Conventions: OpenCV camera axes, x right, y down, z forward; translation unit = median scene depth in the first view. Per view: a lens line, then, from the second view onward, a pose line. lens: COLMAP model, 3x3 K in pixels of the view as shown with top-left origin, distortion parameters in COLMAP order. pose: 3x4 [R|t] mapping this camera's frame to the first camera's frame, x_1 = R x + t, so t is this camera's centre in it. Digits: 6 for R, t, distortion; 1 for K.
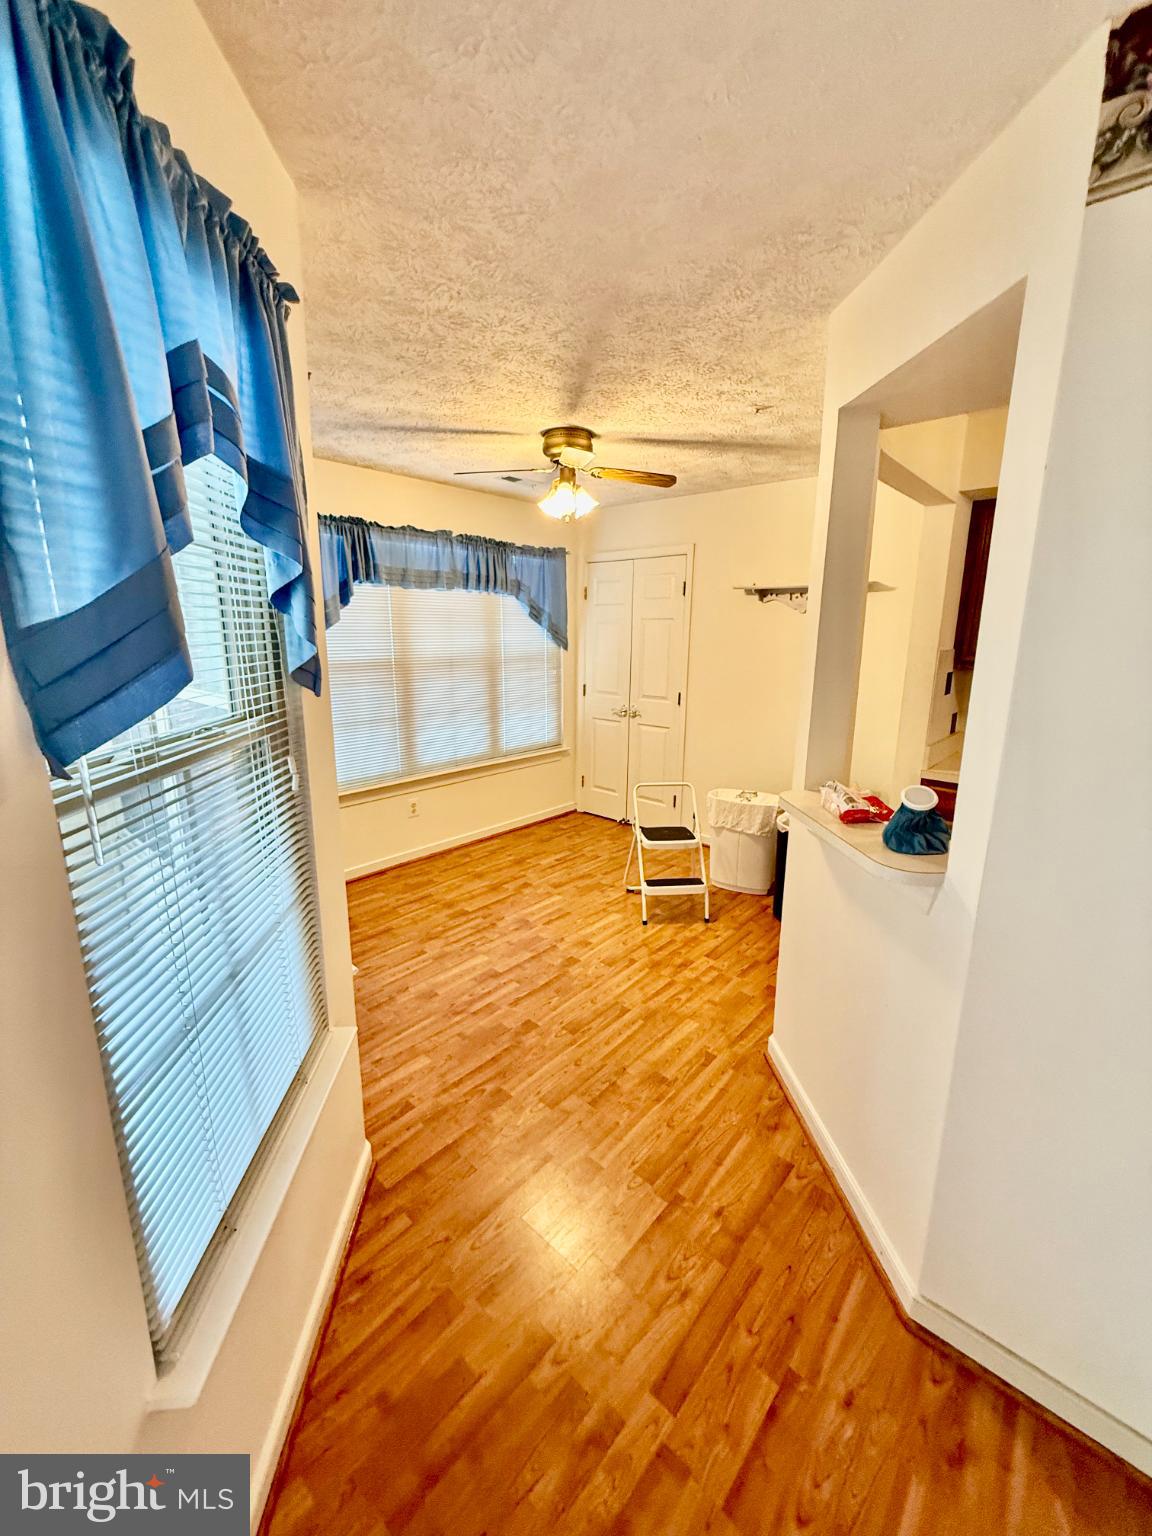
lens RADIAL K [[610.6, 0, 576.0], [0, 610.6, 767.4], [0, 0, 1]] dist [0.001321, -0.001059]
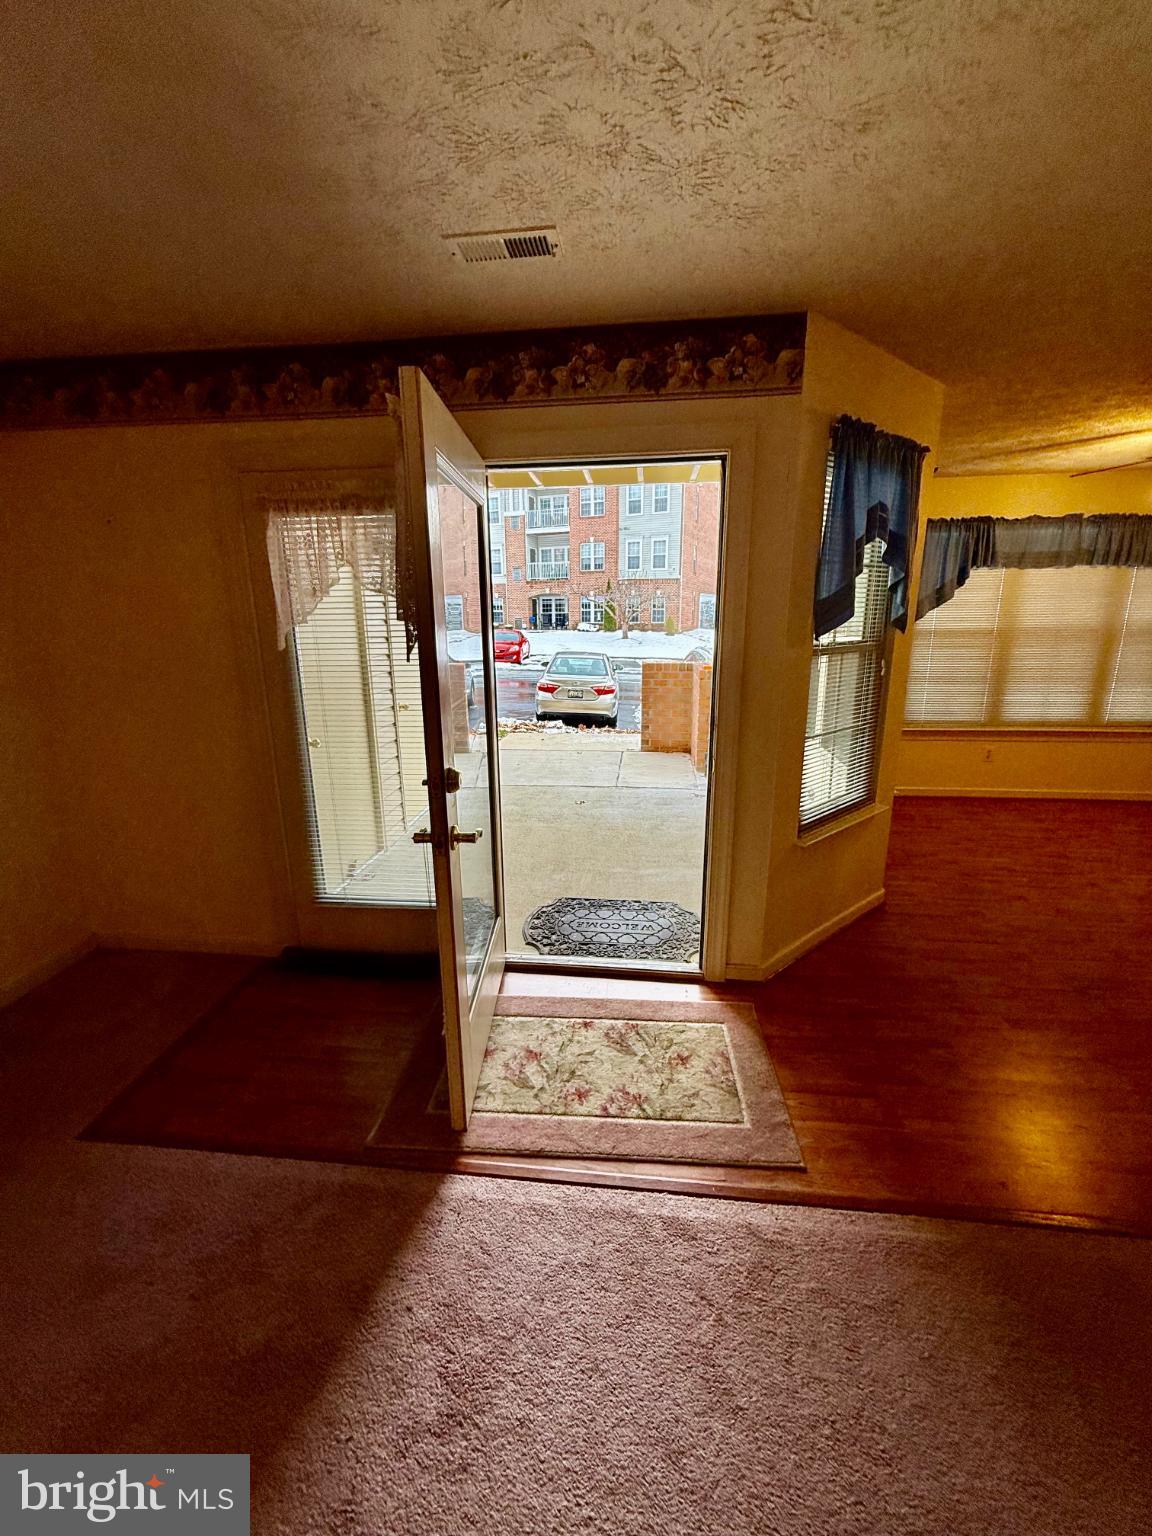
lens RADIAL K [[610.6, 0, 575.6], [0, 610.6, 767.0], [0, 0, 1]] dist [0.001321, -0.001059]
pose [[0.586095, 0.183309, -0.789234, 0.237550], [-0.162980, 0.980834, 0.106780, 0.105360], [0.793682, 0.066046, 0.604737, -0.407900]]
